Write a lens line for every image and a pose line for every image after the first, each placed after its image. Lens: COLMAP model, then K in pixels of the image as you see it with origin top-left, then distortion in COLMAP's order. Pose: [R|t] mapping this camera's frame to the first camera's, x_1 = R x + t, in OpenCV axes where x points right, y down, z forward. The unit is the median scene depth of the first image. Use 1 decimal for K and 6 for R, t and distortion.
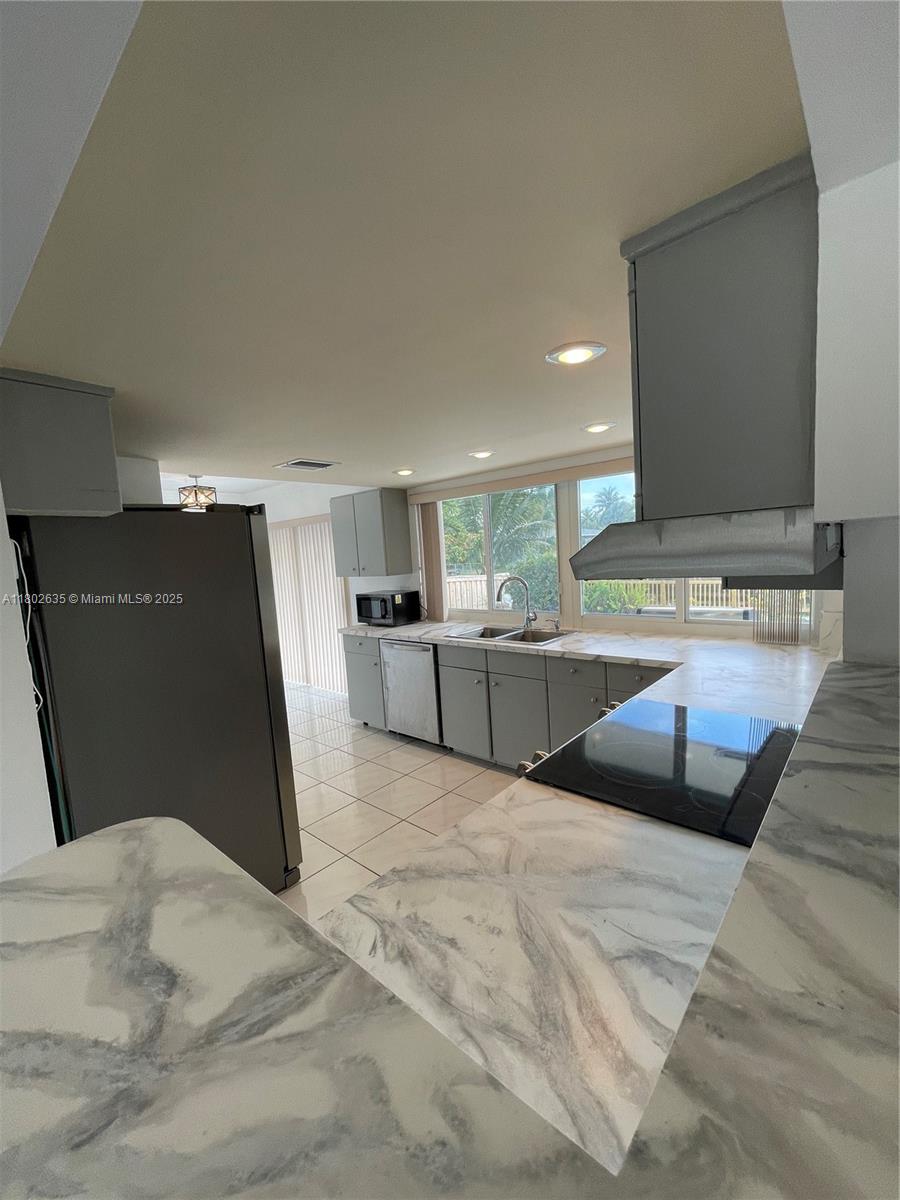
lens RADIAL K [[491.2, 0, 447.8], [0, 491.2, 600.7], [0, 0, 1]] dist [-0.002324, 0.000450]
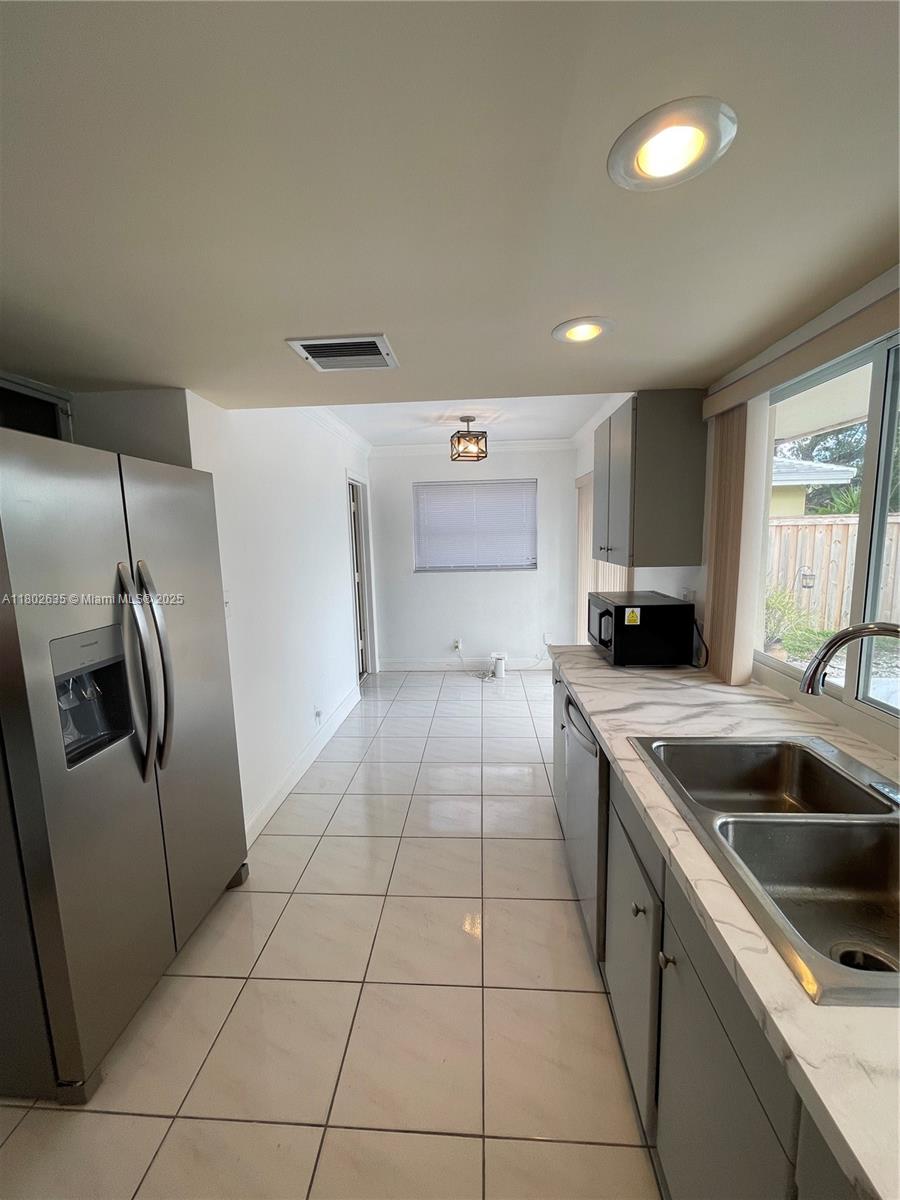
lens RADIAL K [[491.2, 0, 447.8], [0, 491.2, 600.7], [0, 0, 1]] dist [-0.002324, 0.000450]
pose [[0.607958, 0.152150, -0.779254, 0.194180], [-0.089525, 0.988344, 0.123129, -0.072205], [0.788906, -0.005095, 0.614493, 0.614632]]
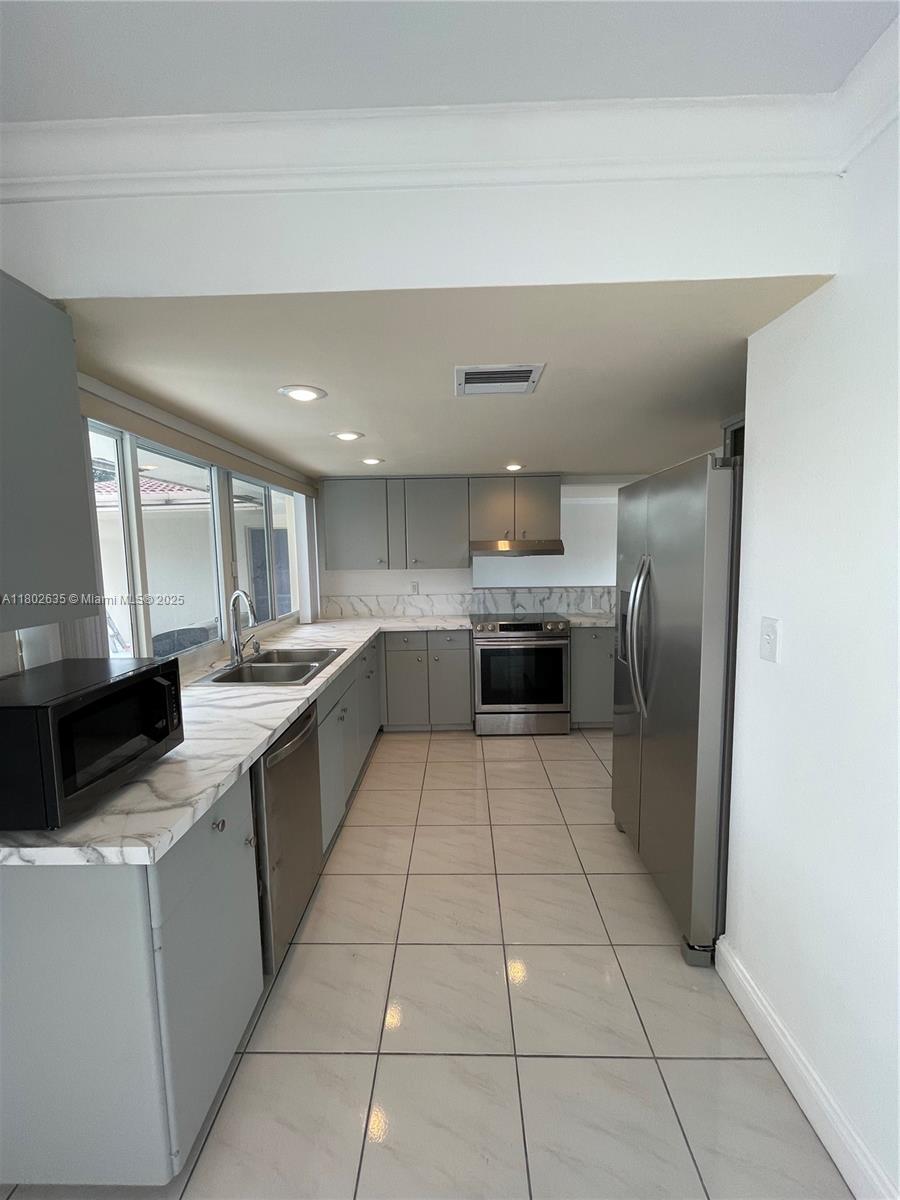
lens RADIAL K [[491.2, 0, 447.8], [0, 491.2, 600.7], [0, 0, 1]] dist [-0.002324, 0.000450]
pose [[-0.642901, -0.005608, 0.765928, -0.574316], [0.134101, 0.983704, 0.119764, -0.077224], [-0.754118, 0.179708, -0.631673, 1.194444]]
